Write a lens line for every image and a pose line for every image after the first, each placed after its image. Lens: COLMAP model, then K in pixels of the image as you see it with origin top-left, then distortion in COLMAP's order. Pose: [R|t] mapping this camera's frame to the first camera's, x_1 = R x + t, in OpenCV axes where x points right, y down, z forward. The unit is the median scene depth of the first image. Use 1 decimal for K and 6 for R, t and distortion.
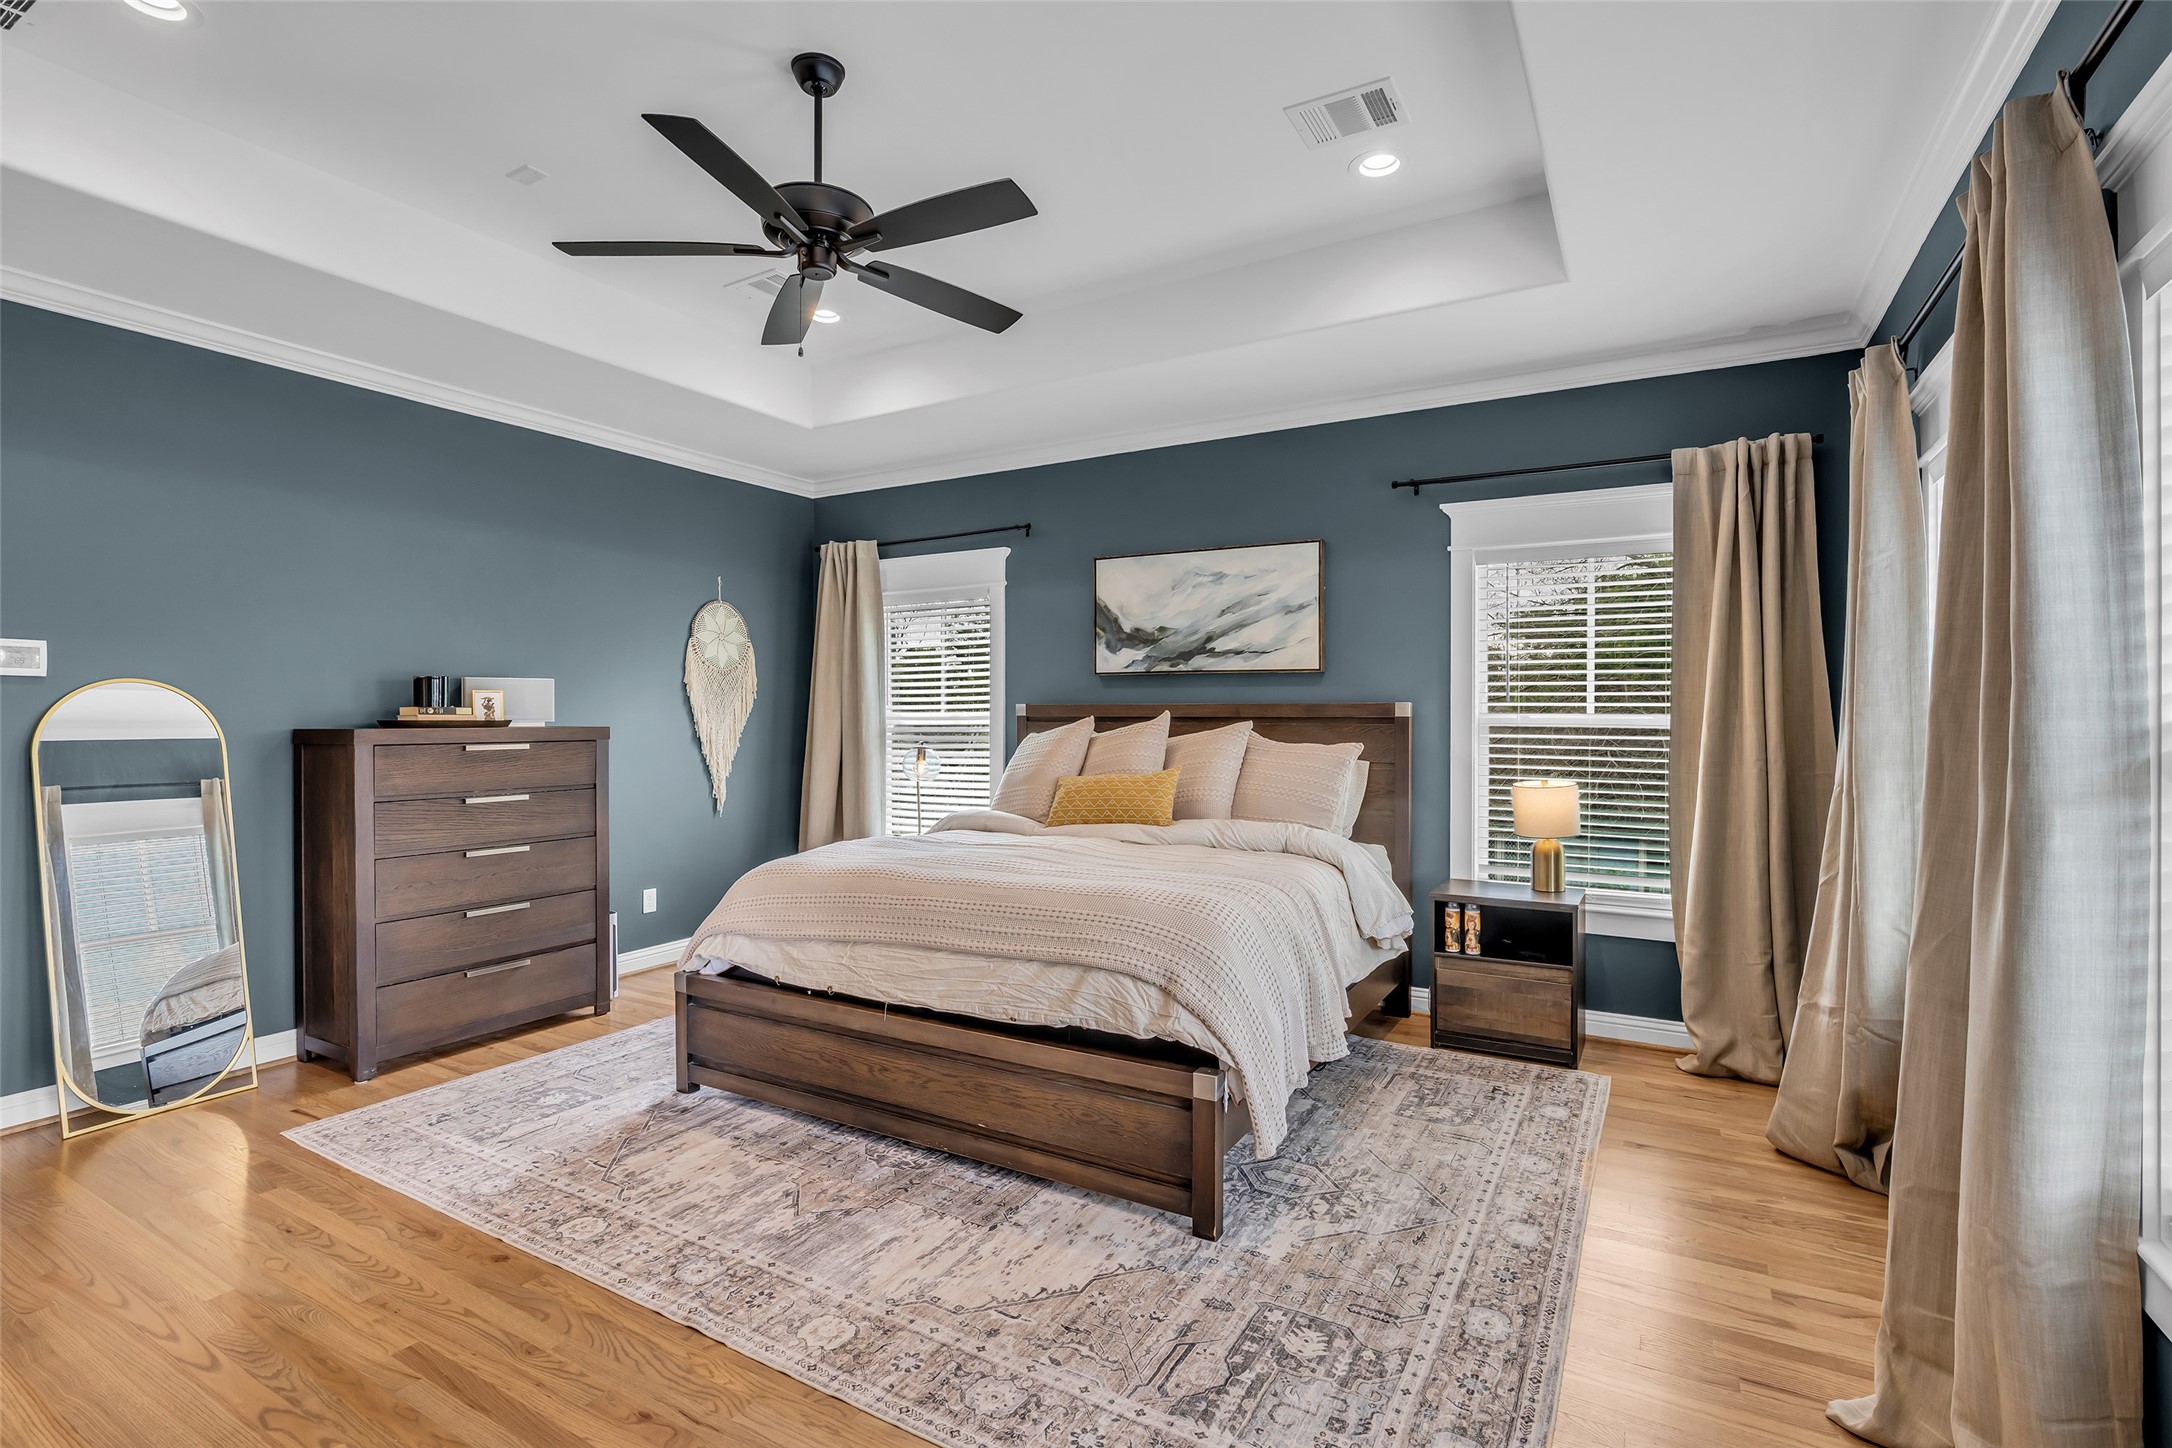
lens RADIAL K [[996.0, 0, 1086.7], [0, 996.0, 727.3], [0, 0, 1]] dist [-0.011747, -0.000084]
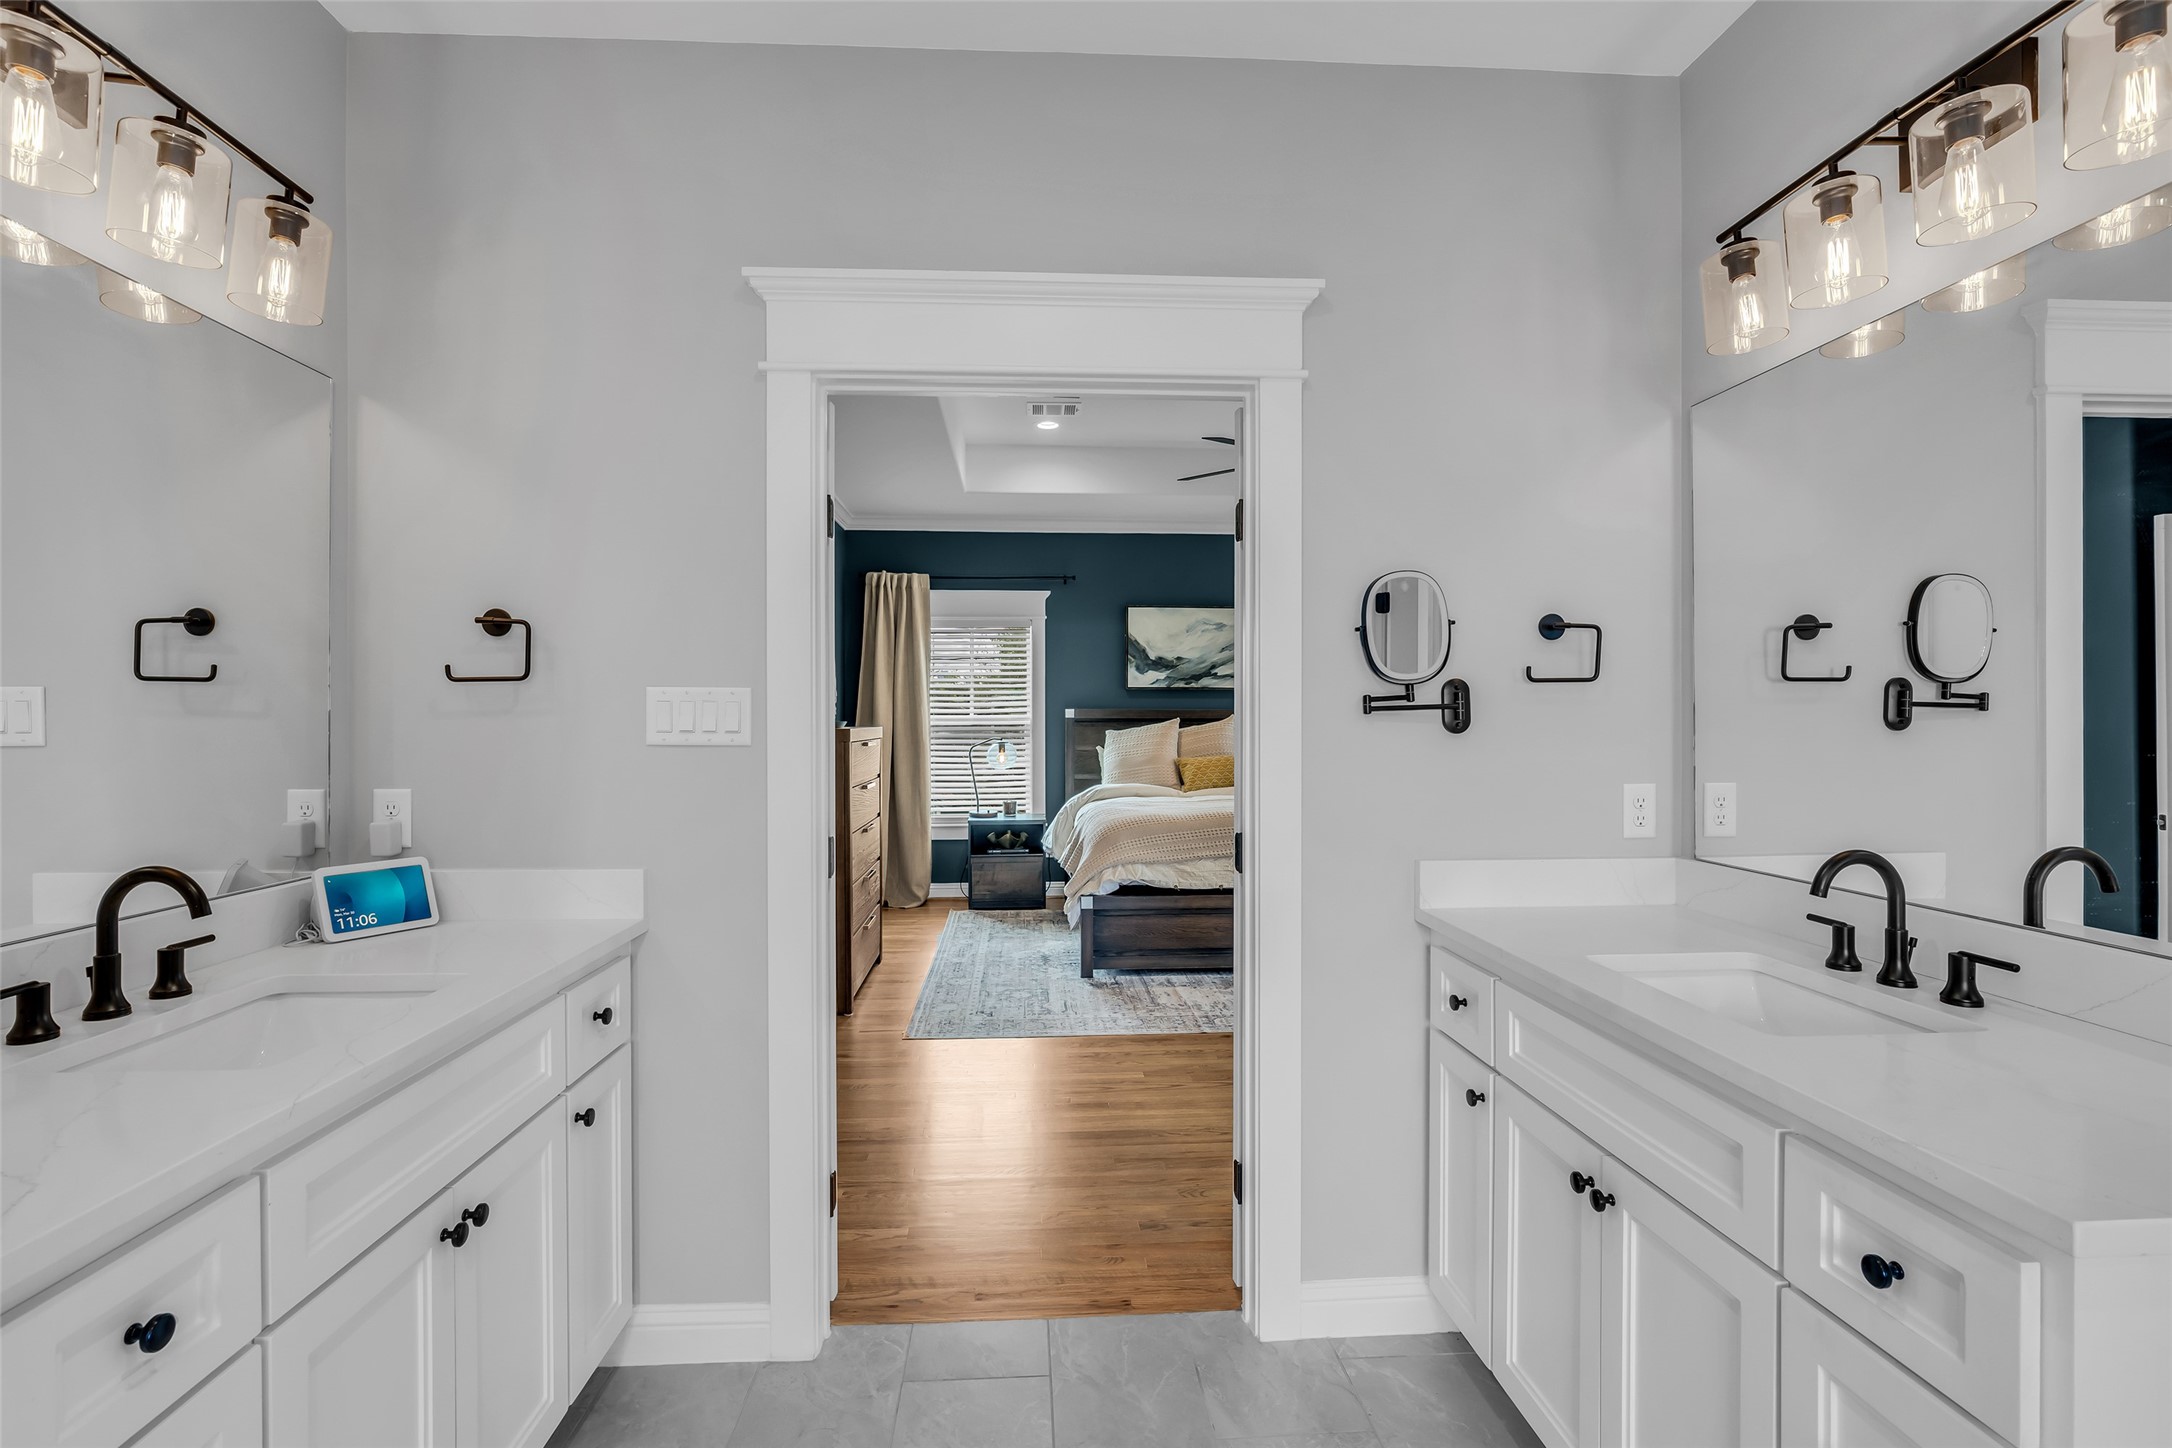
lens RADIAL K [[996.0, 0, 1090.7], [0, 996.0, 722.0], [0, 0, 1]] dist [-0.011747, -0.000084]
pose [[0.829325, -0.003581, 0.558755, -0.923433], [0.006232, 0.999977, -0.002841, -0.001476], [-0.558732, 0.005839, 0.829328, -0.159489]]
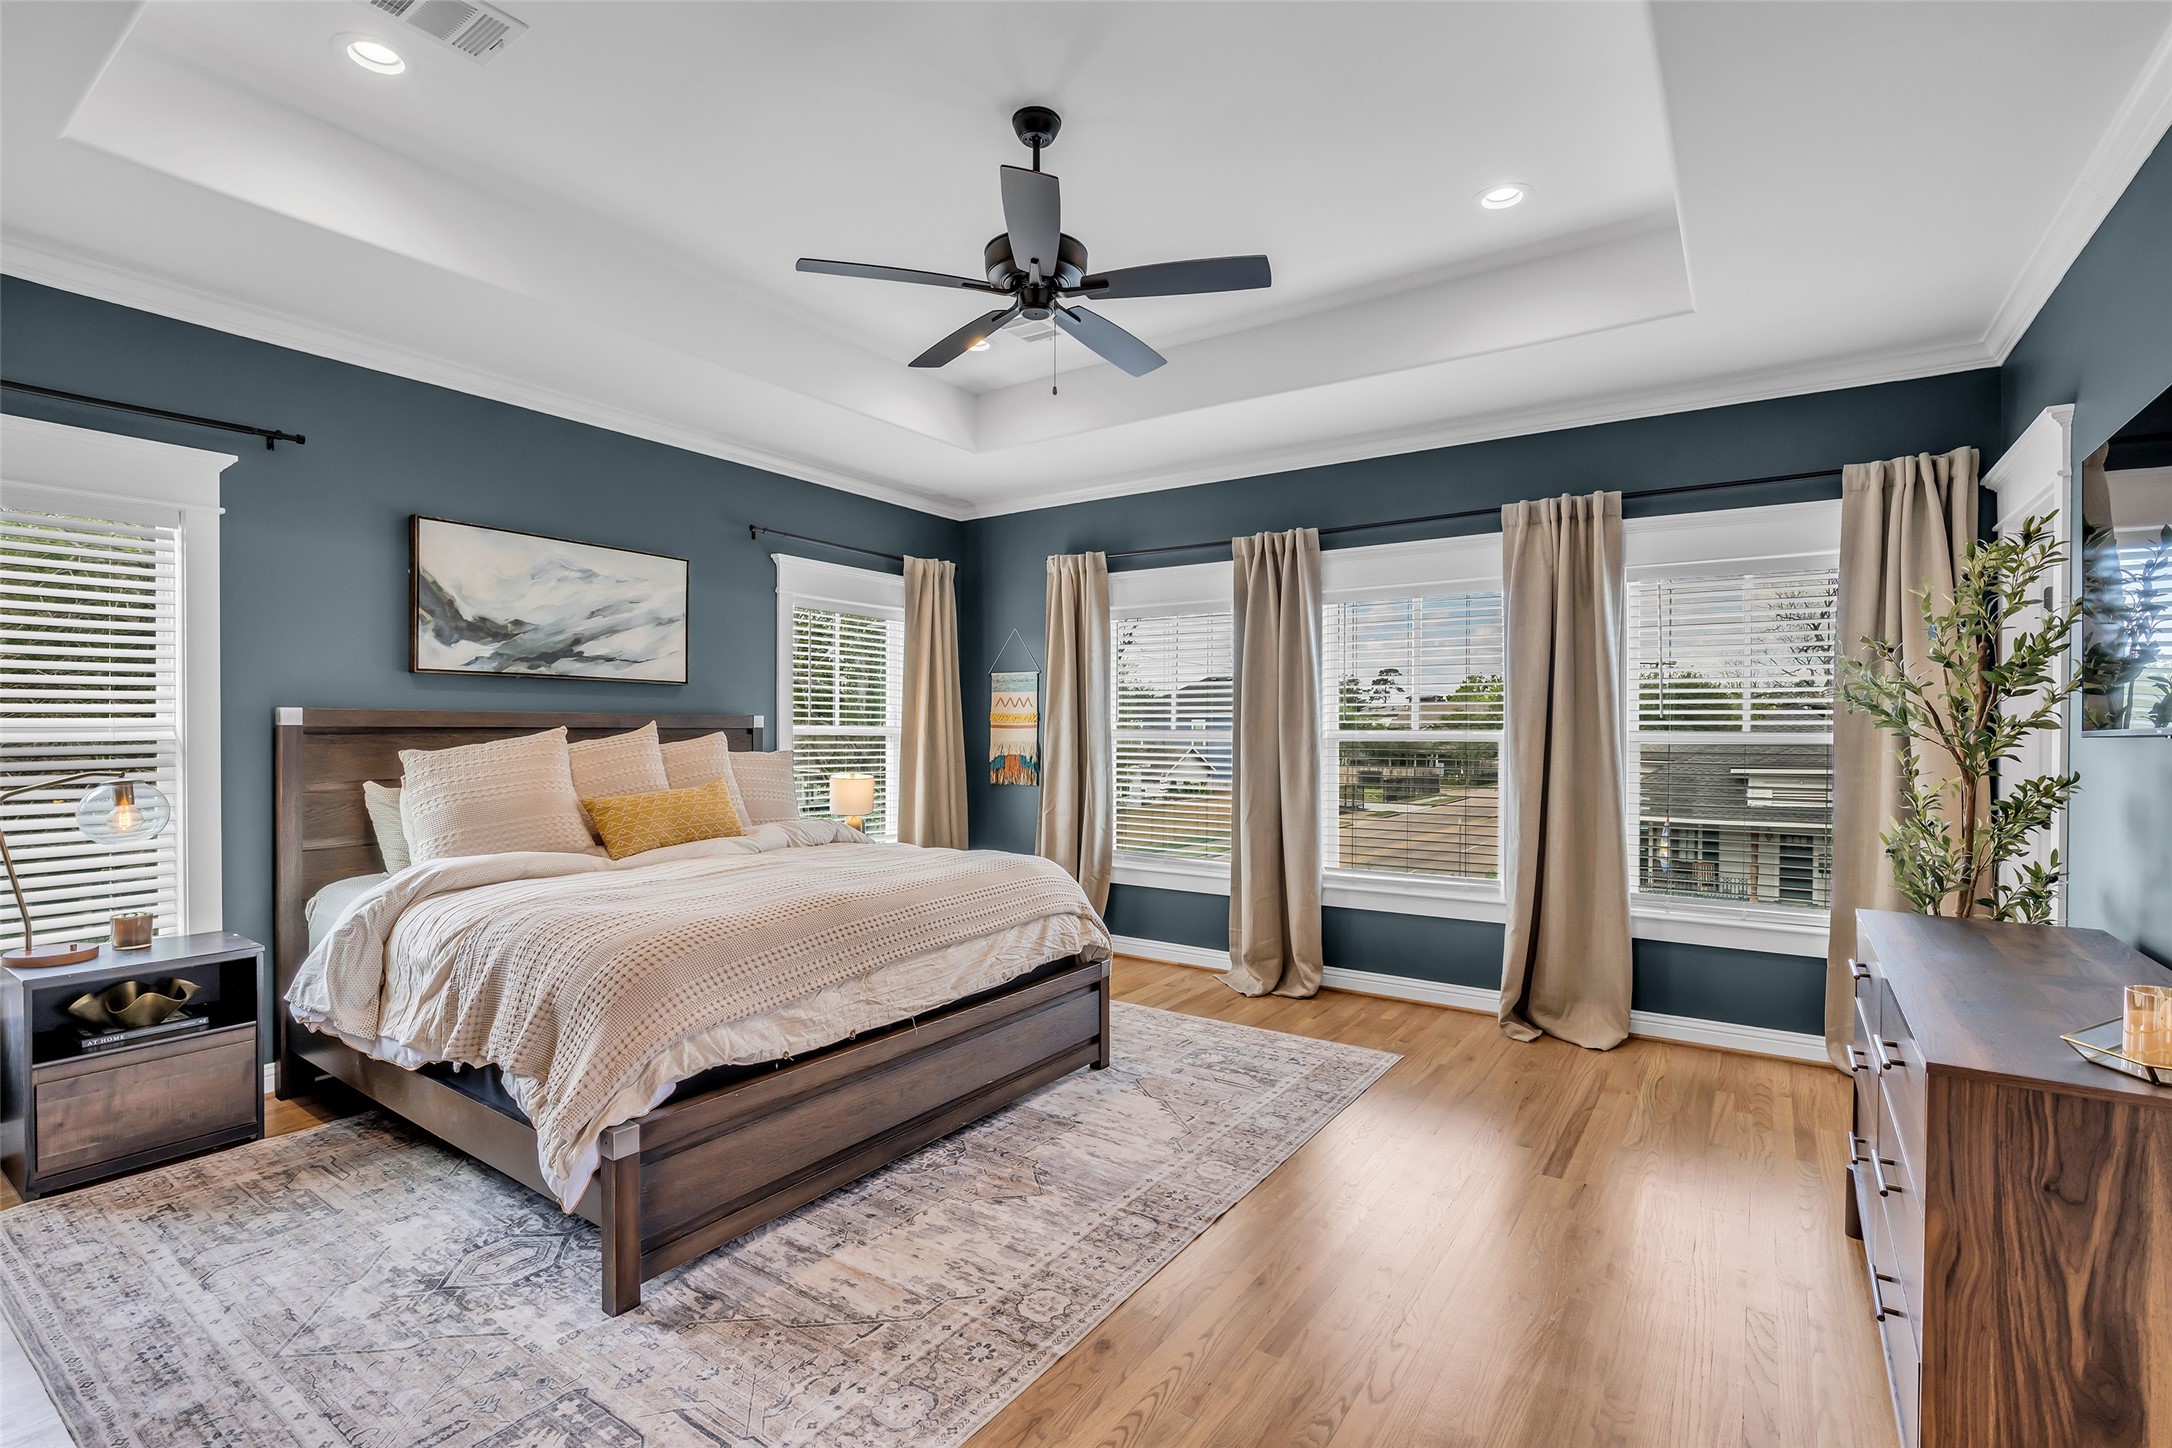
lens RADIAL K [[996.0, 0, 1072.4], [0, 996.0, 736.8], [0, 0, 1]] dist [-0.011747, -0.000084]
pose [[0.088189, -0.007310, 0.996077, -0.773403], [0.009311, 0.999935, 0.006514, -0.003795], [-0.996060, 0.008700, 0.088251, 0.497791]]
